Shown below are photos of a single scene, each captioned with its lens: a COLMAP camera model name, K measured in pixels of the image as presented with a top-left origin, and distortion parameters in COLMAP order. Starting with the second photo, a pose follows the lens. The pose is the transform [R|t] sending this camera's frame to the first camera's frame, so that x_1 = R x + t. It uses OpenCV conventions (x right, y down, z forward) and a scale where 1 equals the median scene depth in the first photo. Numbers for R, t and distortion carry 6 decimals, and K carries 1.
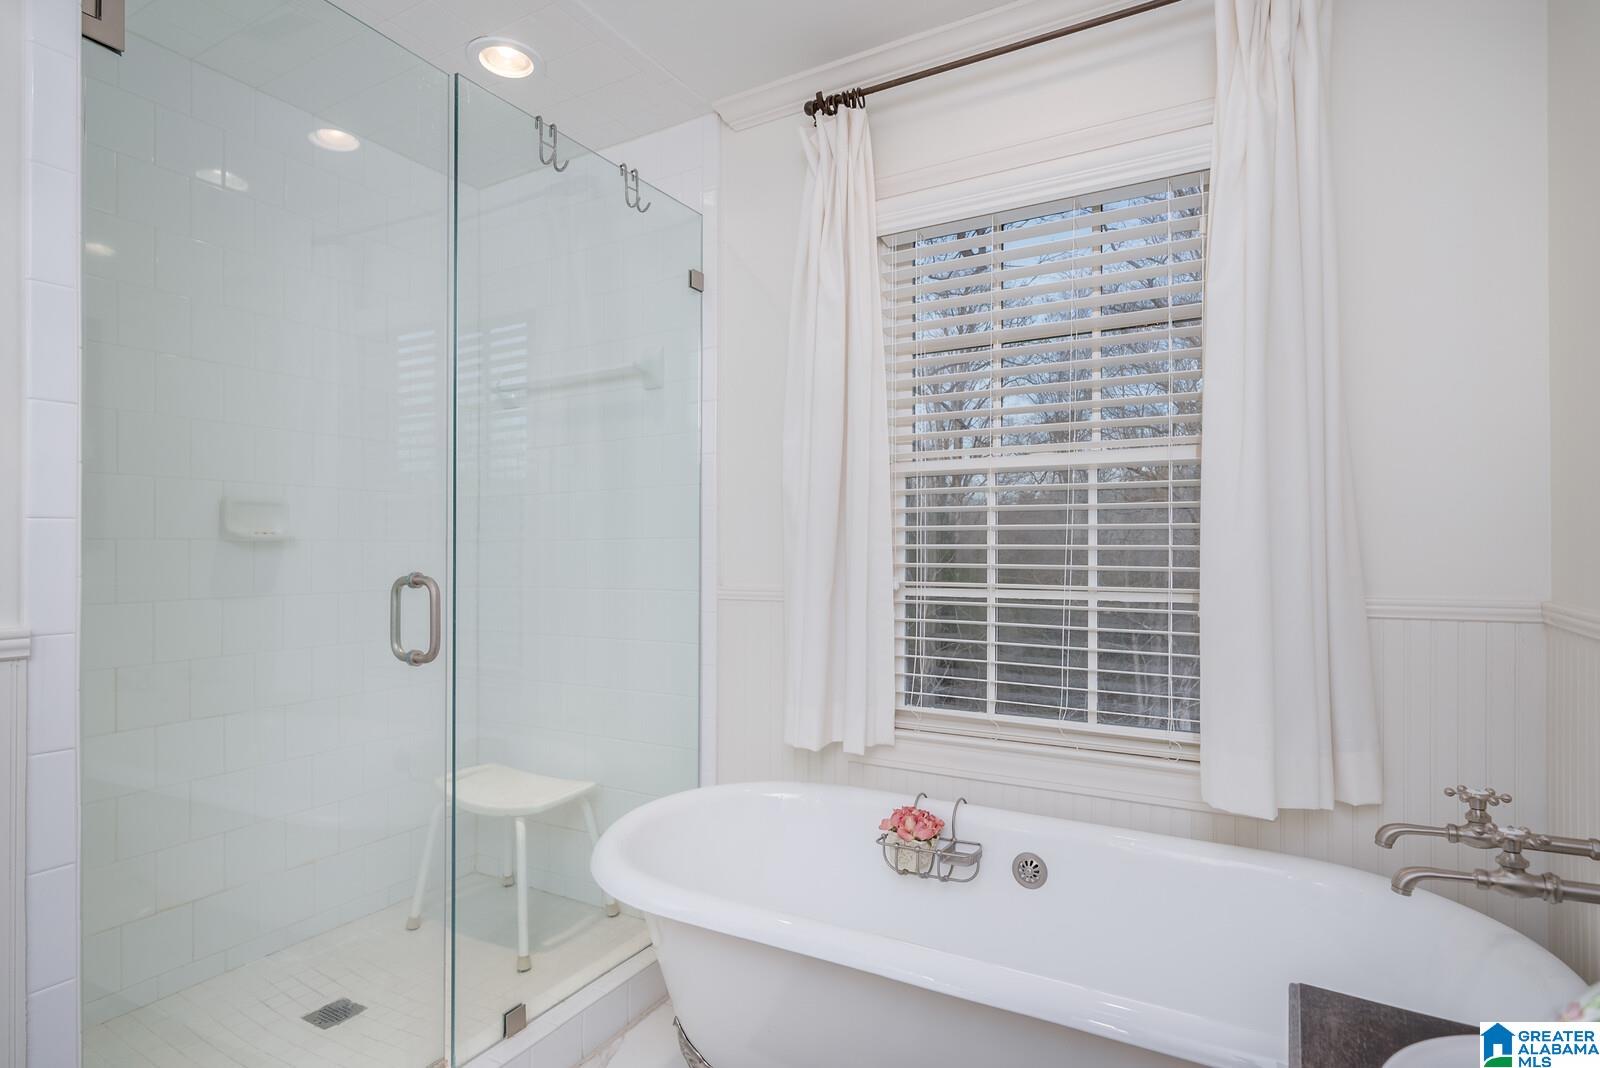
lens RADIAL K [[845.5, 0, 800.0], [0, 845.5, 534.0], [0, 0, 1]] dist [0.000665, 0.048301]
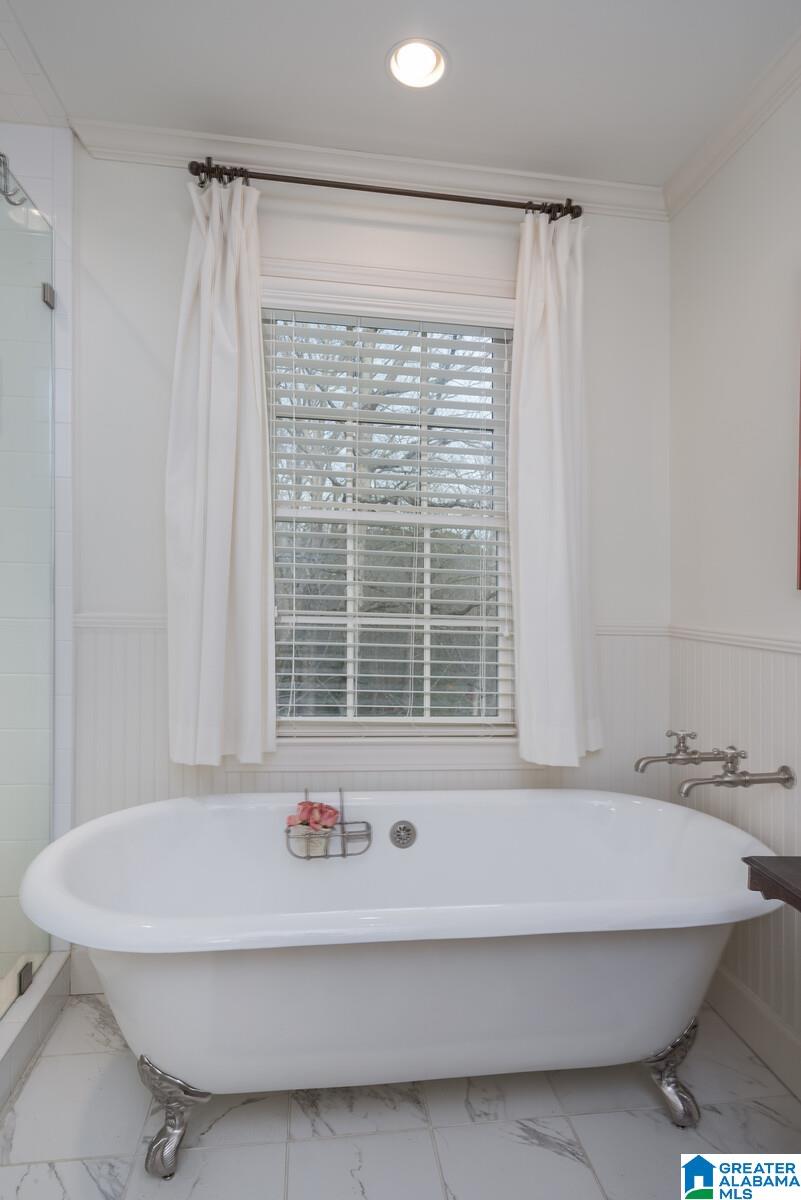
lens RADIAL K [[665.2, 0, 401.5], [0, 665.2, 582.7], [0, 0, 1]] dist [-0.015118, 0.000745]
pose [[0.790038, 0.027848, 0.612425, -0.335825], [-0.043219, 0.999012, 0.010327, 0.001917], [-0.611532, -0.034627, 0.790462, 0.195139]]
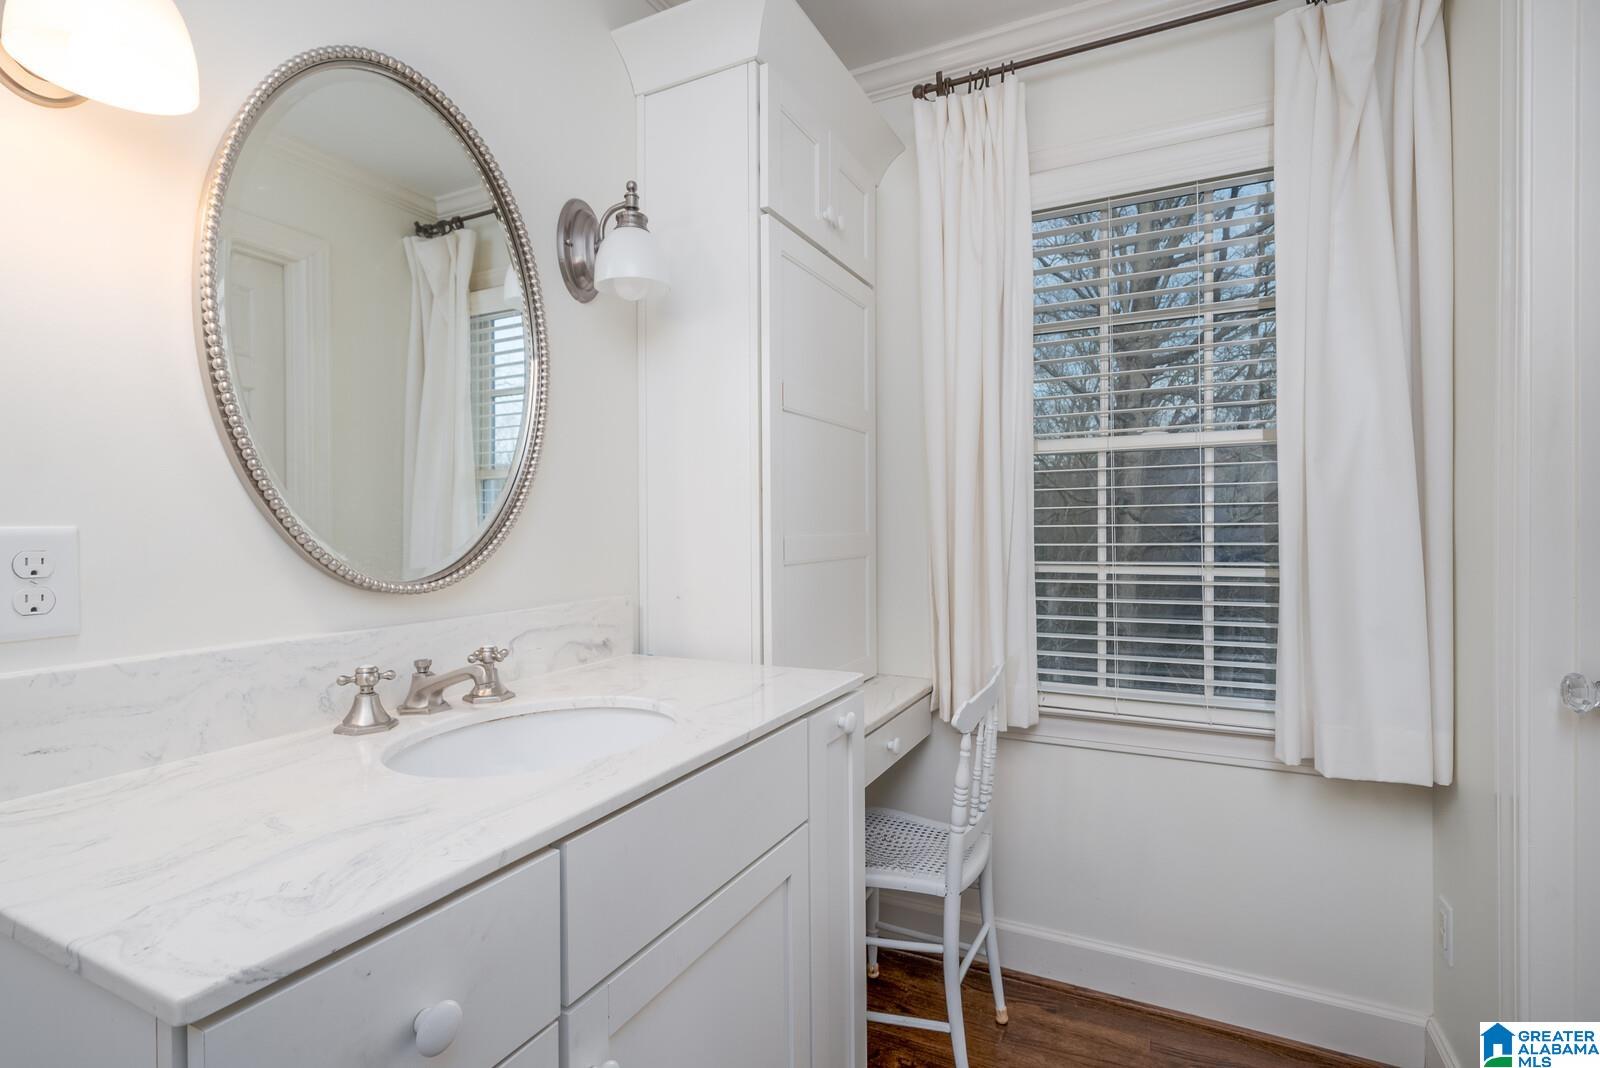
lens RADIAL K [[757.3, 0, 800.0], [0, 757.3, 534.0], [0, 0, 1]] dist [-0.023749, 0.000051]
pose [[0.998221, -0.015735, 0.057516, -0.202386], [0.014556, 0.999676, 0.020867, 0.001265], [-0.057825, -0.019992, 0.998127, 0.119023]]
